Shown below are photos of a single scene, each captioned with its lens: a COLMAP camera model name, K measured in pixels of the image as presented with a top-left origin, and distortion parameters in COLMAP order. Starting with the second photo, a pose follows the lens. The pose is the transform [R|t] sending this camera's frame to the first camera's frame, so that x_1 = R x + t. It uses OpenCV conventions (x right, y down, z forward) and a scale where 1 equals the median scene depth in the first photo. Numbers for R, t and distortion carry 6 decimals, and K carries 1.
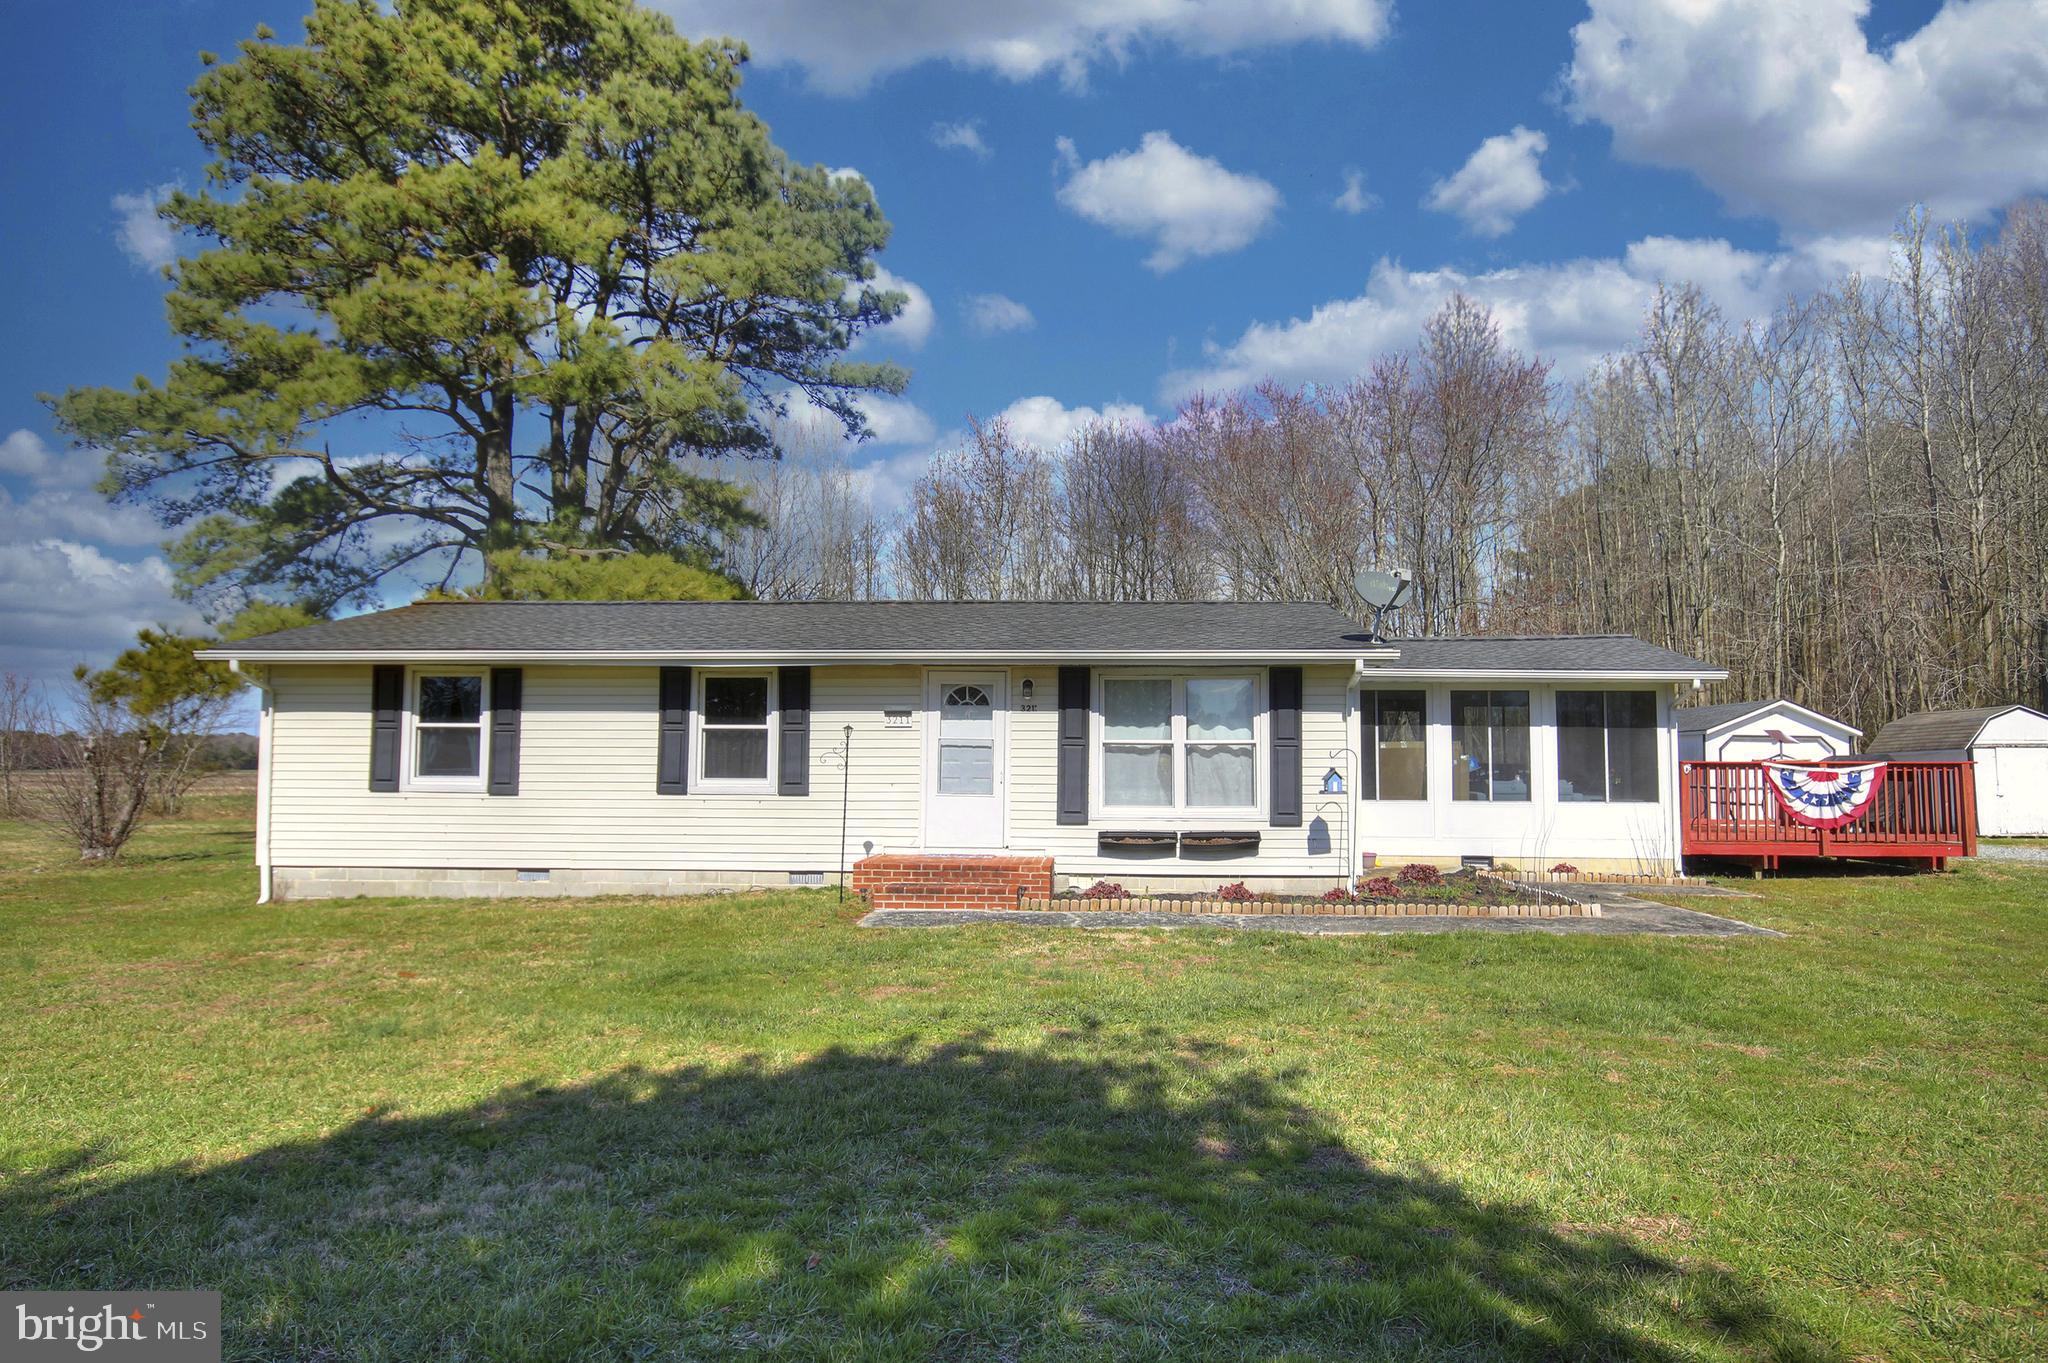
lens RADIAL K [[1185.0, 0, 1023.9], [0, 1185.0, 688.8], [0, 0, 1]] dist [-0.005036, 0.001682]
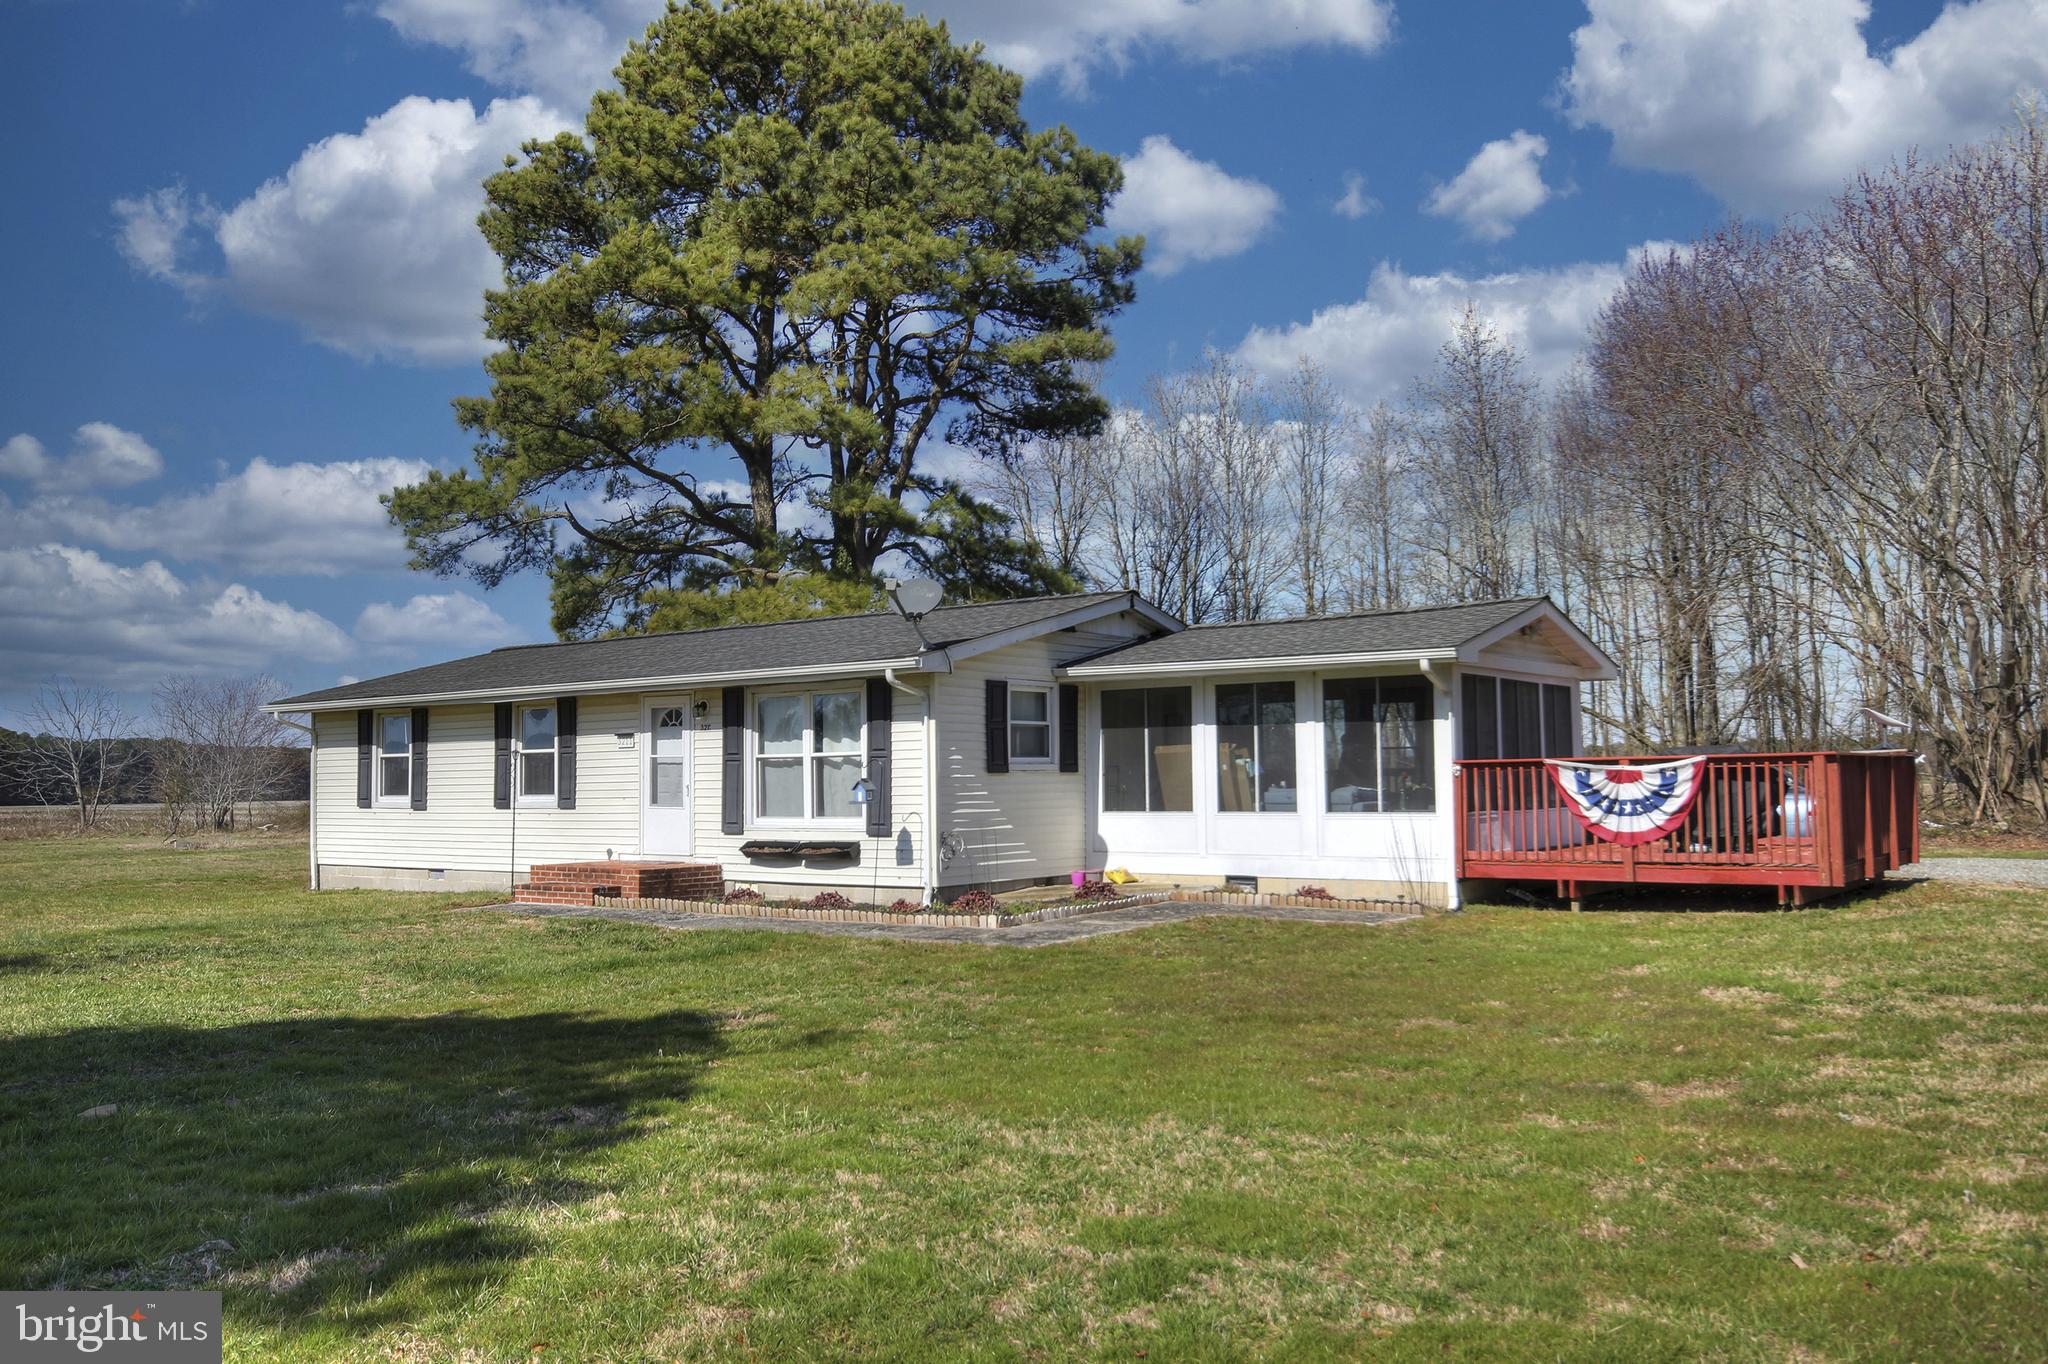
lens RADIAL K [[1622.5, 0, 1024.1], [0, 1622.5, 679.7], [0, 0, 1]] dist [-0.063434, -0.001155]
pose [[0.833615, -0.050471, -0.550035, 1.051090], [0.051863, 0.998569, -0.013026, 0.007102], [0.549906, -0.017668, 0.835040, -0.074597]]
